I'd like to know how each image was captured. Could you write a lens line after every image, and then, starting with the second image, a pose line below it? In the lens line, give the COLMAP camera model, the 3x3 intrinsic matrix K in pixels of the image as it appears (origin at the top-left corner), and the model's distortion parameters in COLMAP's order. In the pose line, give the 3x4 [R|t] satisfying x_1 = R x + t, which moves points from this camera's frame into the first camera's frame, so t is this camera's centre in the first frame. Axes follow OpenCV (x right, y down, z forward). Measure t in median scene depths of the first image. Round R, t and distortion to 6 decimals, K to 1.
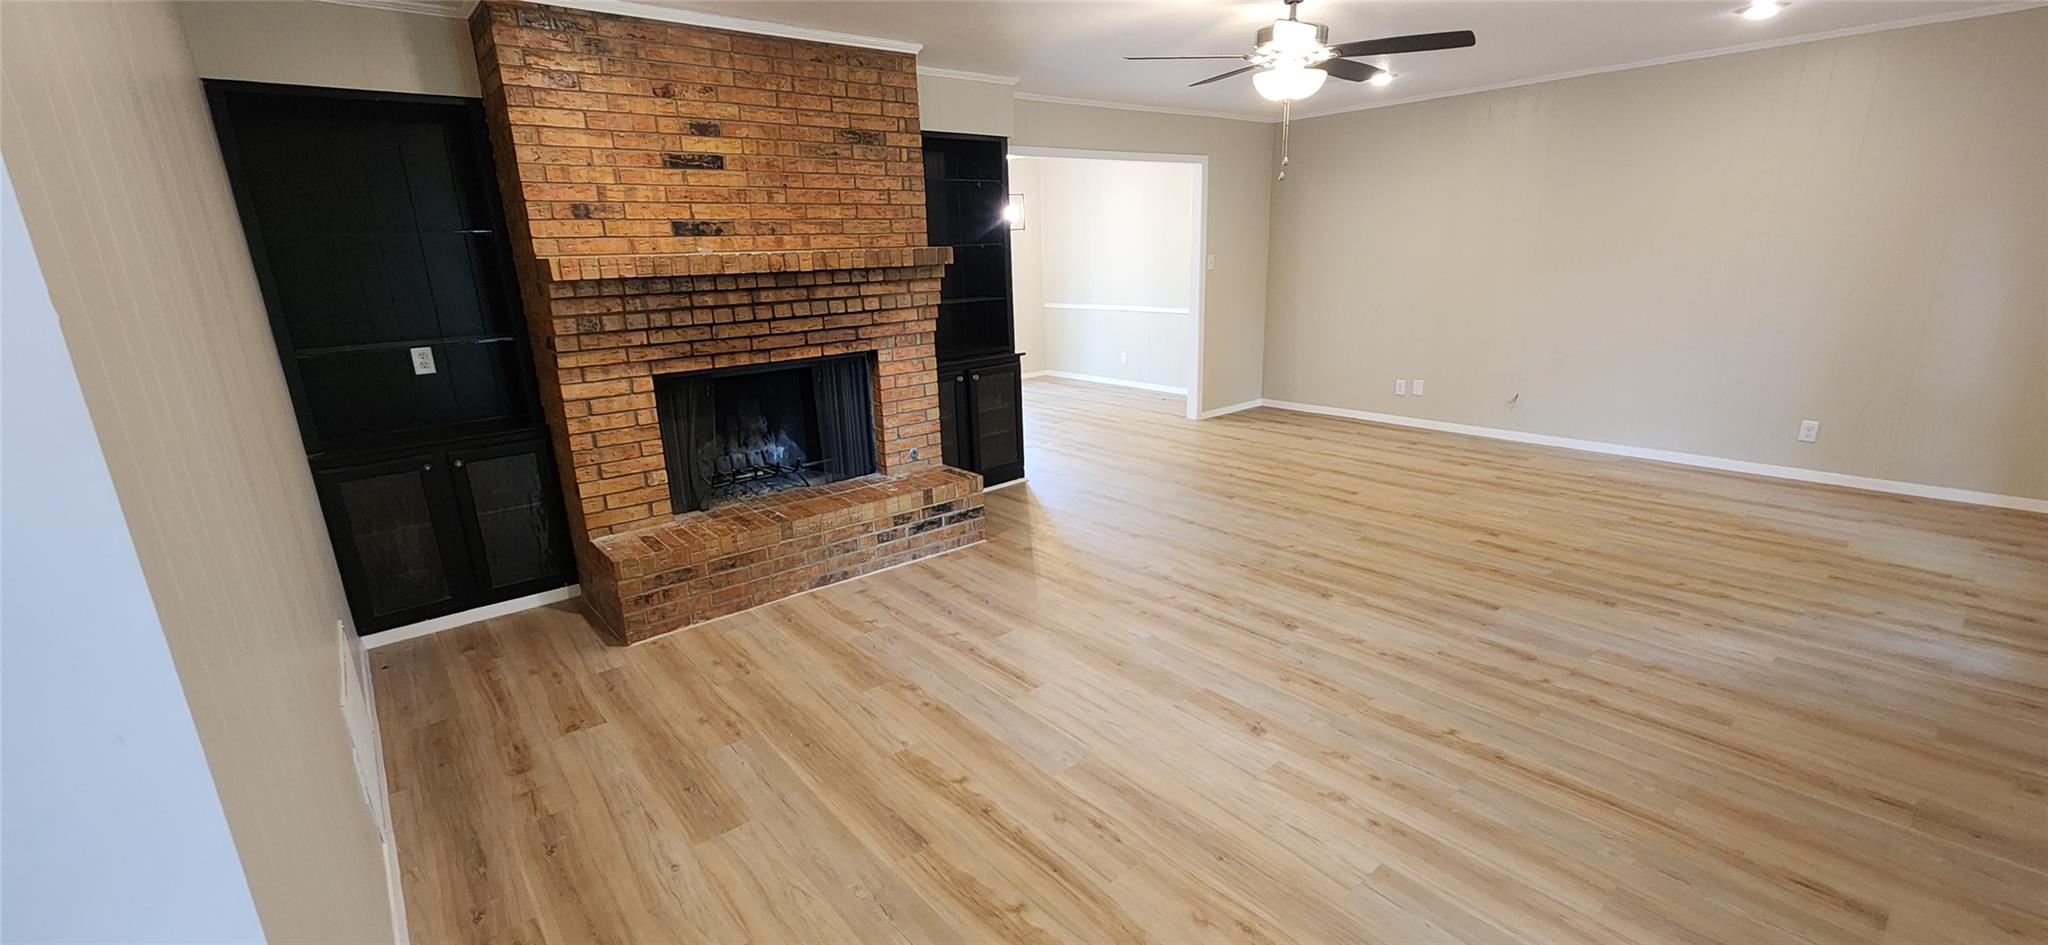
lens RADIAL K [[832.0, 0, 1031.2], [0, 832.0, 466.6], [0, 0, 1]] dist [-0.000605, 0.000090]
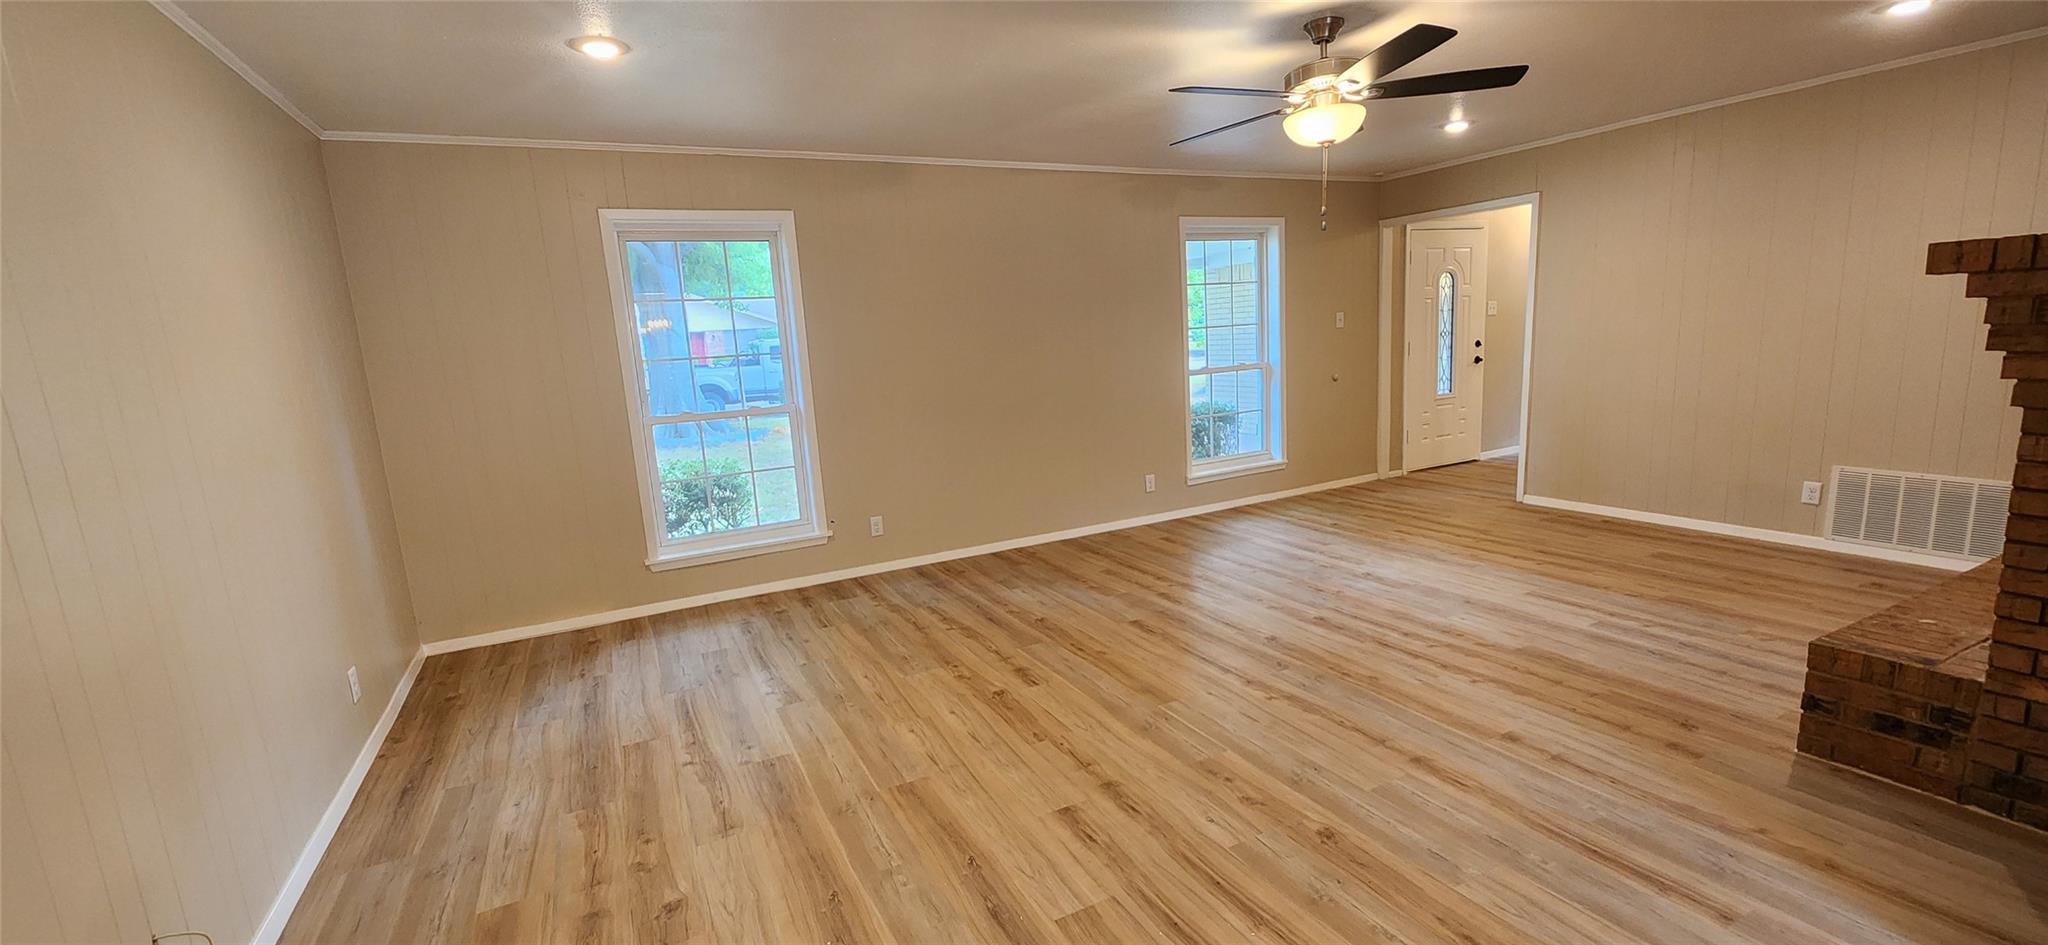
lens RADIAL K [[832.0, 0, 1029.7], [0, 832.0, 474.2], [0, 0, 1]] dist [-0.000605, 0.000090]
pose [[-0.970577, 0.053173, 0.234847, 0.411907], [0.146163, 0.905176, 0.399115, -0.513584], [-0.191355, 0.421698, -0.886315, 1.984625]]
